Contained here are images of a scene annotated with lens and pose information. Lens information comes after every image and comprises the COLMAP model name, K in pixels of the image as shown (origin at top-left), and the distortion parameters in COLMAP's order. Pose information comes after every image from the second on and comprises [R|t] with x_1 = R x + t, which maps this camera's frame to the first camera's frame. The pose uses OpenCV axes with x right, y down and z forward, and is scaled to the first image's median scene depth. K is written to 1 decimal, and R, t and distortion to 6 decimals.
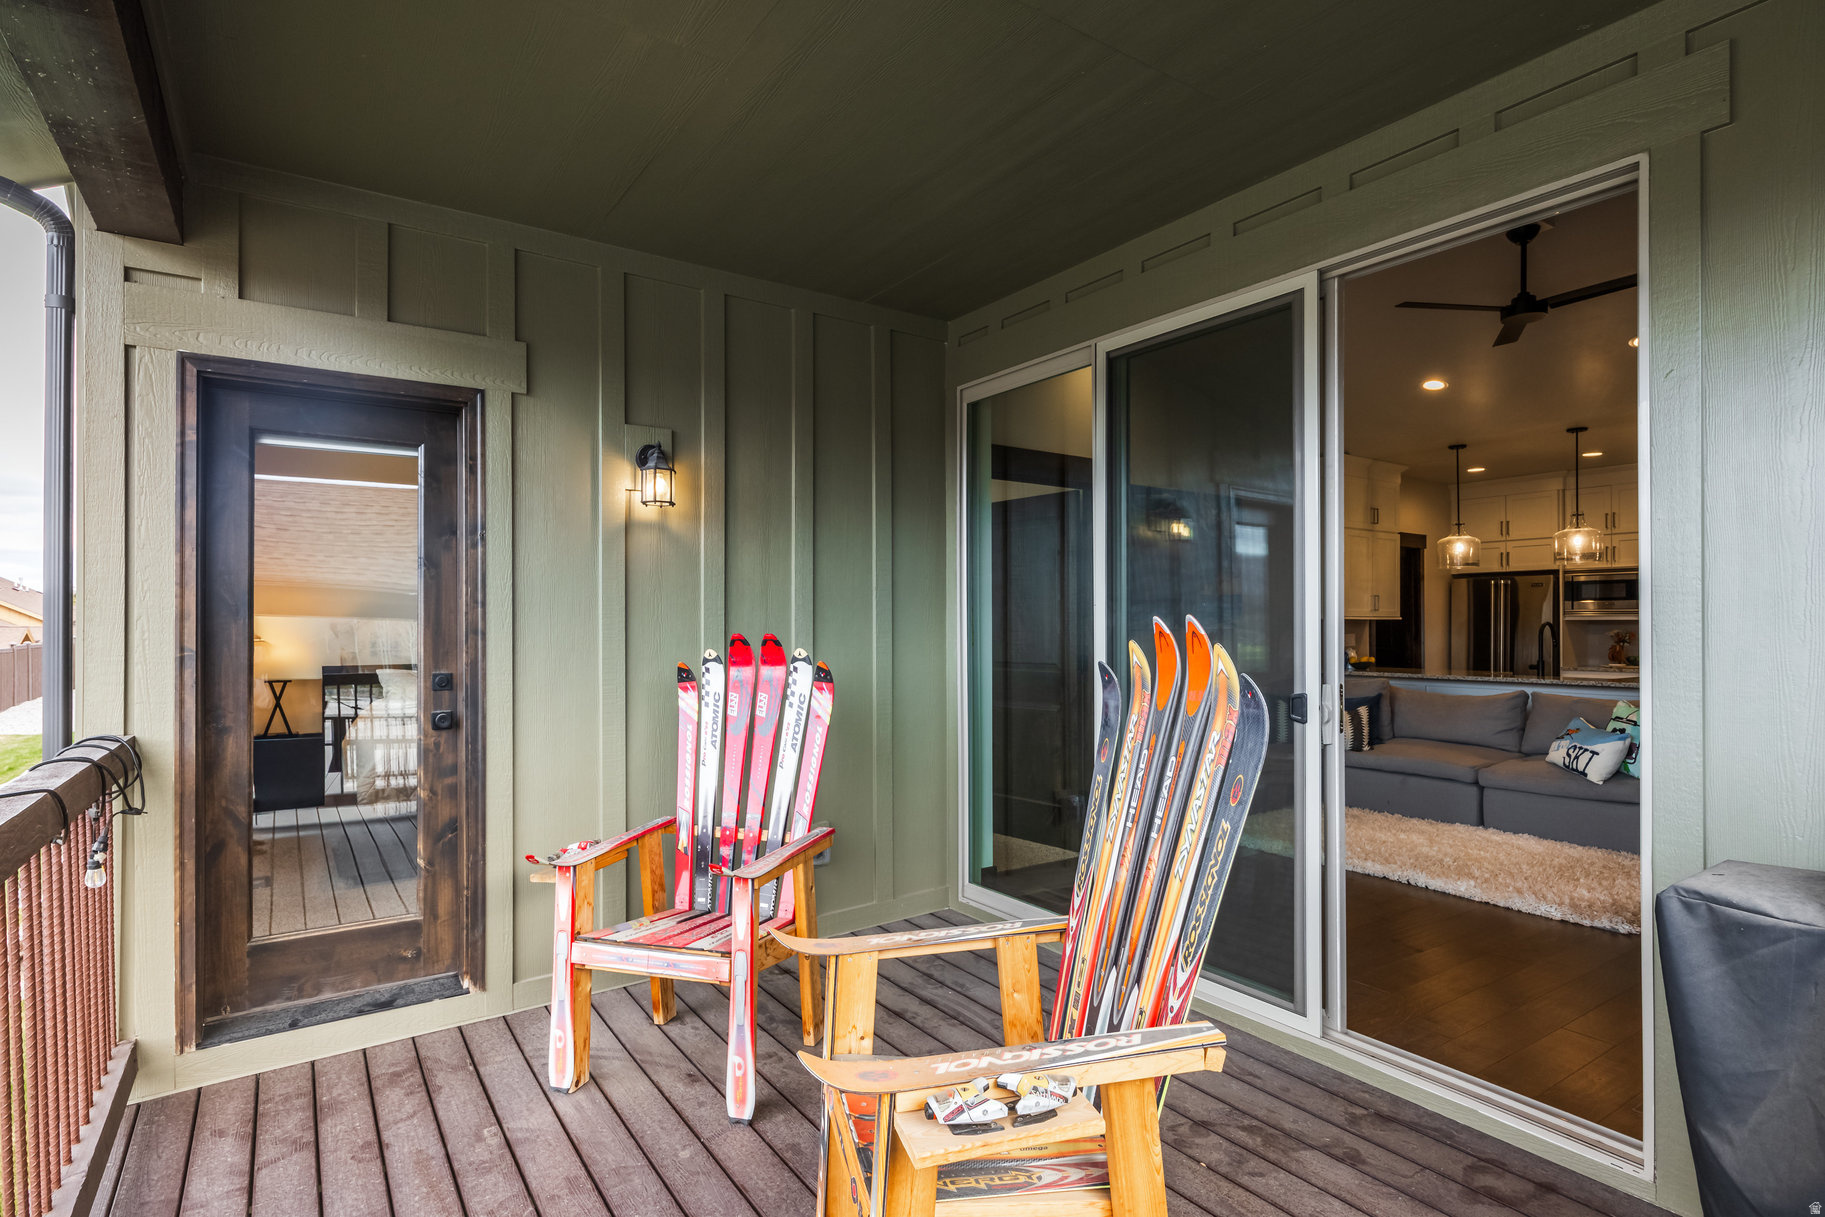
lens RADIAL K [[922.7, 0, 936.2], [0, 922.7, 616.0], [0, 0, 1]] dist [-0.000411, 0.000052]
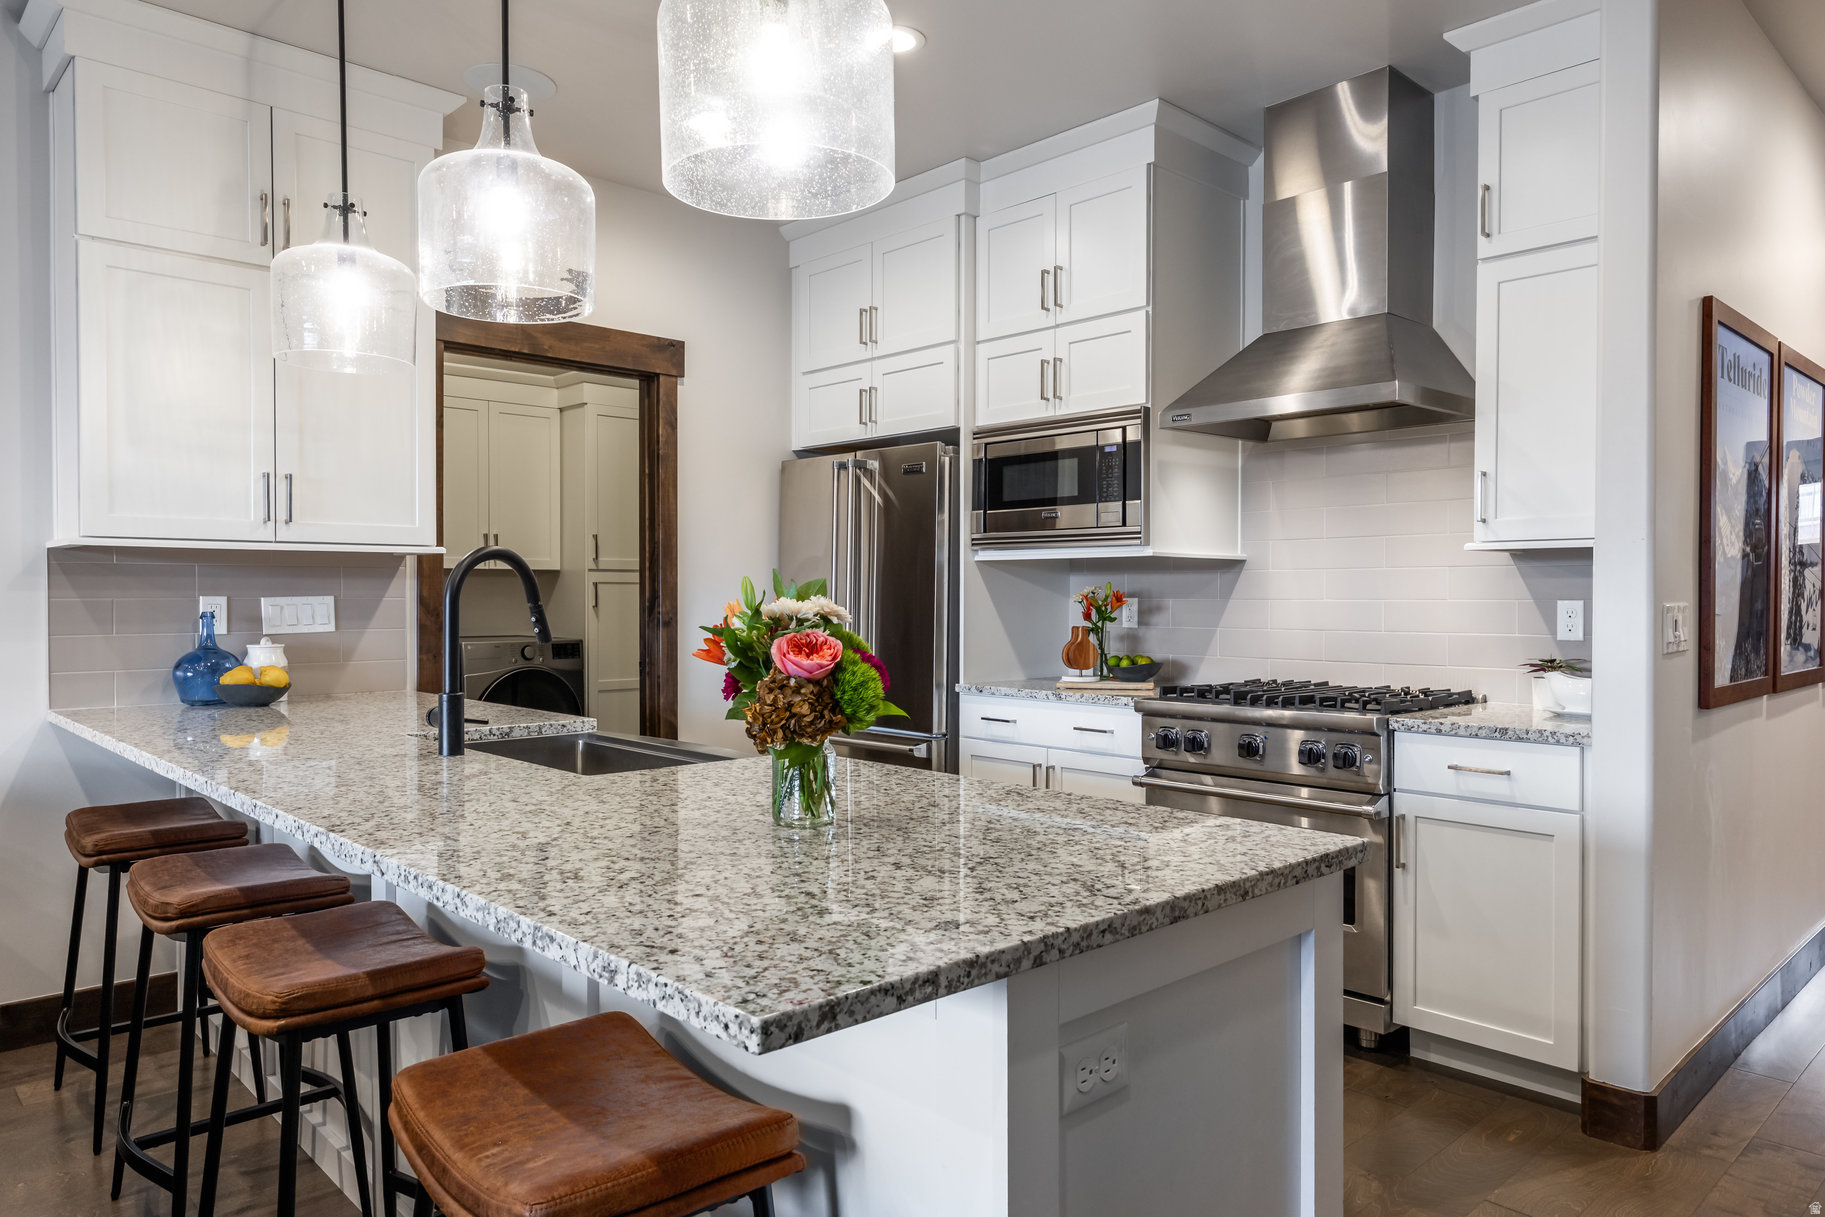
lens RADIAL K [[1218.2, 0, 912.5], [0, 1218.2, 608.5], [0, 0, 1]] dist [0.011053, 0.000843]
pose [[0.988067, -0.001765, 0.154012, 0.724332], [-0.001349, 0.999797, 0.020115, 0.016815], [-0.154016, -0.020083, 0.987864, 0.637571]]
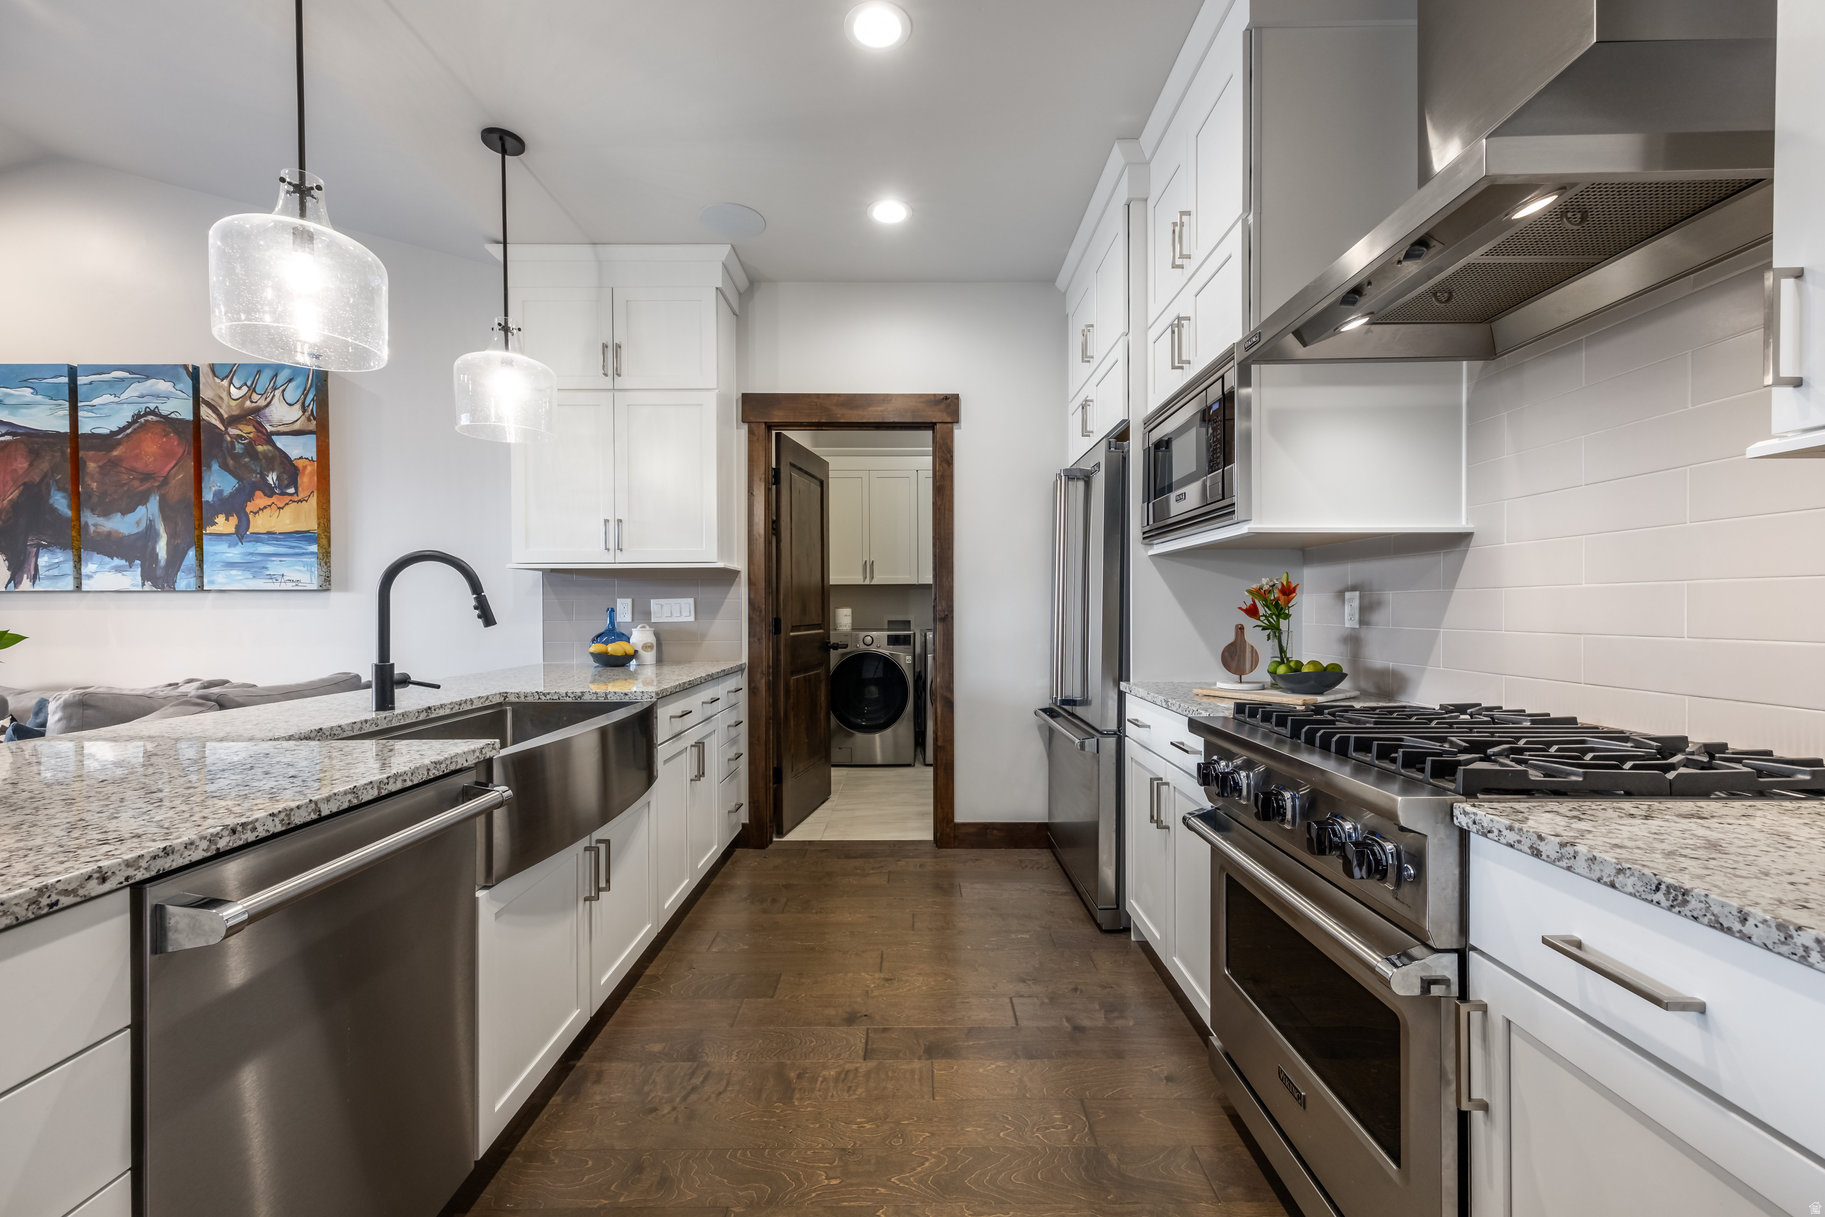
lens RADIAL K [[737.3, 0, 917.8], [0, 737.3, 606.9], [0, 0, 1]] dist [0.009297, -0.000331]
pose [[0.820375, -0.005192, -0.571802, 0.974208], [0.009327, 0.999947, 0.004303, 0.027986], [0.571750, -0.008863, 0.820380, 0.892245]]
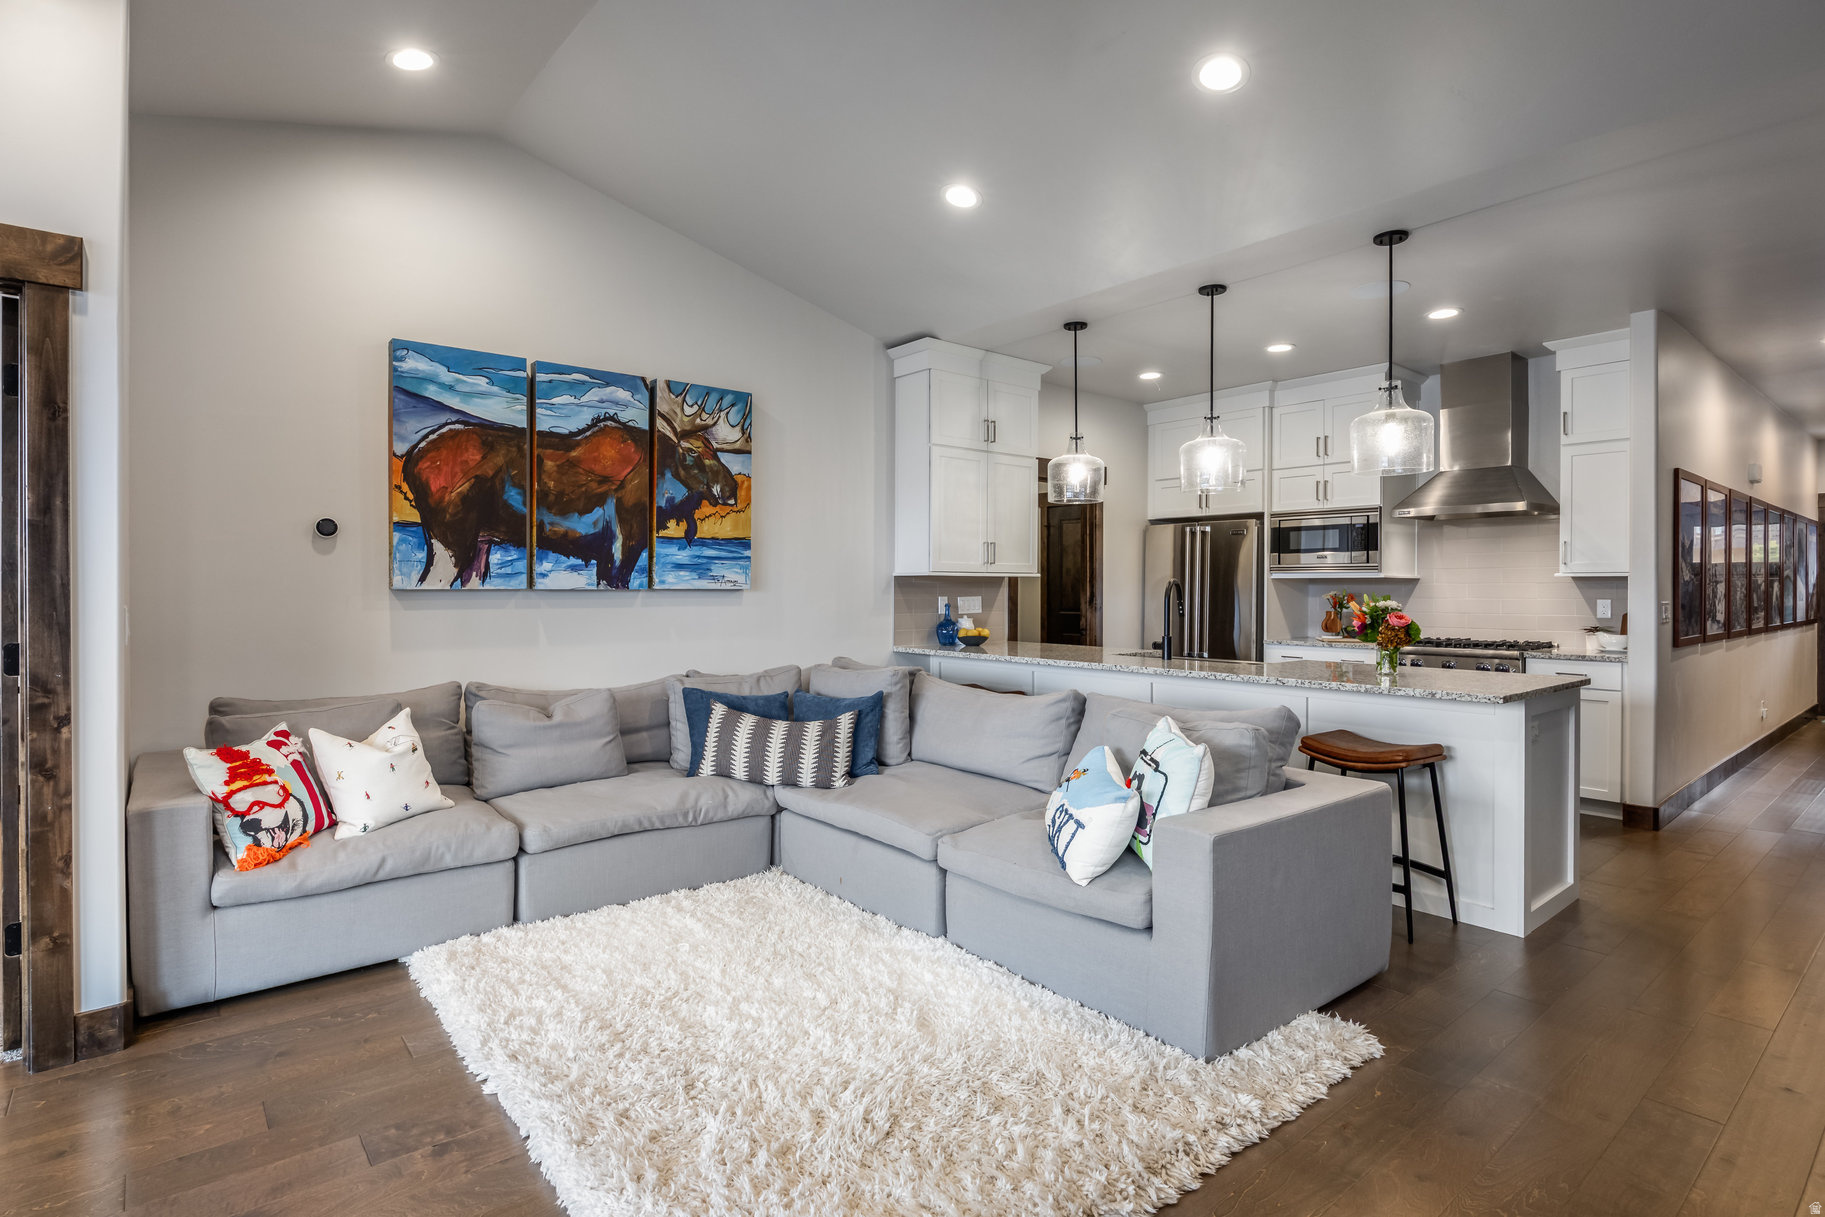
lens RADIAL K [[883.4, 0, 911.6], [0, 883.4, 592.8], [0, 0, 1]] dist [-0.002053, -0.000425]
pose [[0.997940, -0.000016, 0.064155, 0.426433], [-0.000842, 0.999911, 0.013346, 0.007902], [-0.064150, -0.013372, 0.997851, 0.369452]]
